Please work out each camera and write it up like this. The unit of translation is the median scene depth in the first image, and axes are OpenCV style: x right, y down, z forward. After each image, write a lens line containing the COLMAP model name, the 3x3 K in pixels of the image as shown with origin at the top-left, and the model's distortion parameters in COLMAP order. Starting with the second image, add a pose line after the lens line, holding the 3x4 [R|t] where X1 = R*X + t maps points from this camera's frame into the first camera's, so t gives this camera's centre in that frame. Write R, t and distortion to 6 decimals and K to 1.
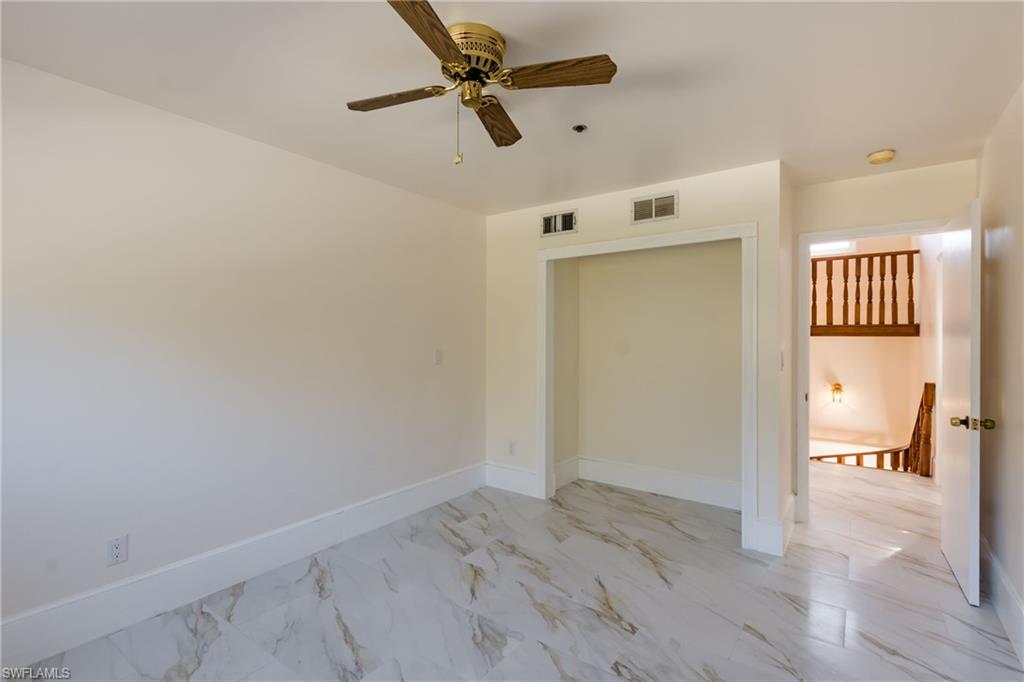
lens RADIAL K [[476.5, 0, 512.0], [0, 476.5, 341.0], [0, 0, 1]] dist [-0.001715, -0.000124]
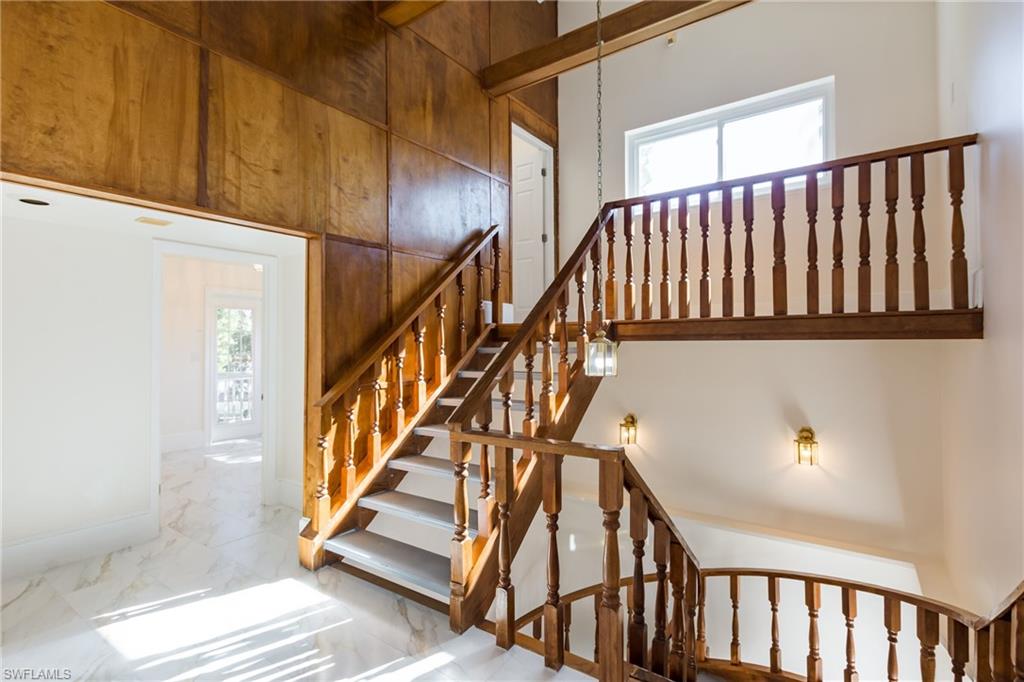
lens RADIAL K [[476.5, 0, 512.0], [0, 476.5, 341.0], [0, 0, 1]] dist [-0.001715, -0.000124]
pose [[0.999965, -0.008244, 0.001354, 0.356755], [0.008253, 0.999942, -0.006934, -0.006432], [-0.001297, 0.006945, 0.999975, 0.470787]]
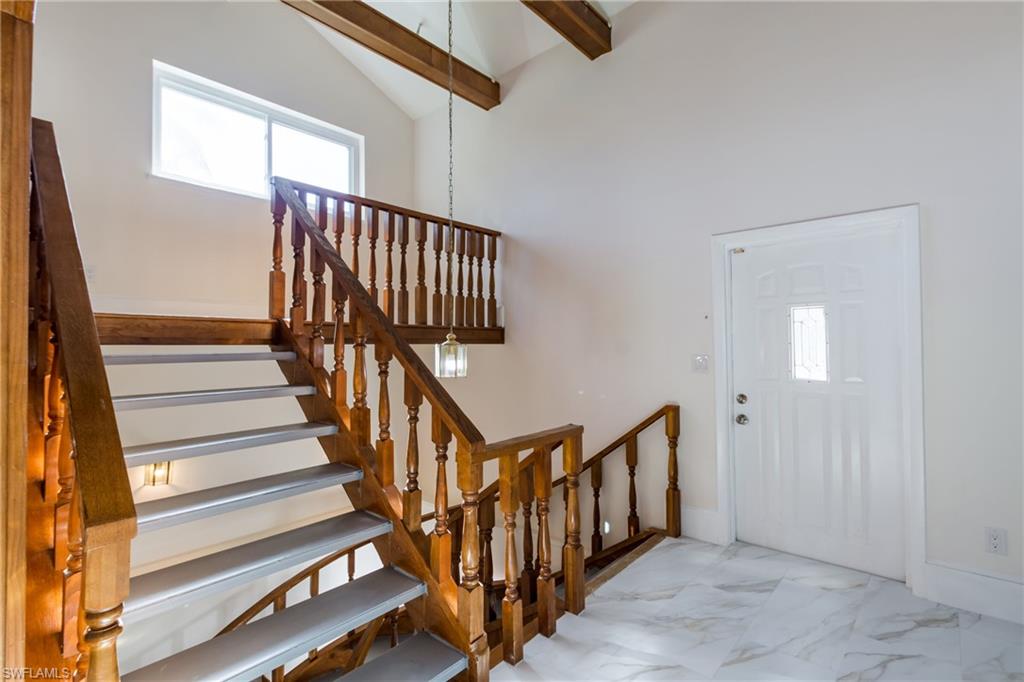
lens RADIAL K [[476.5, 0, 512.0], [0, 476.5, 341.0], [0, 0, 1]] dist [-0.001715, -0.000124]
pose [[0.091518, -0.014839, 0.995693, 0.064101], [-0.000207, 0.999889, 0.014921, -0.020392], [-0.995803, -0.001572, 0.091505, 0.739904]]
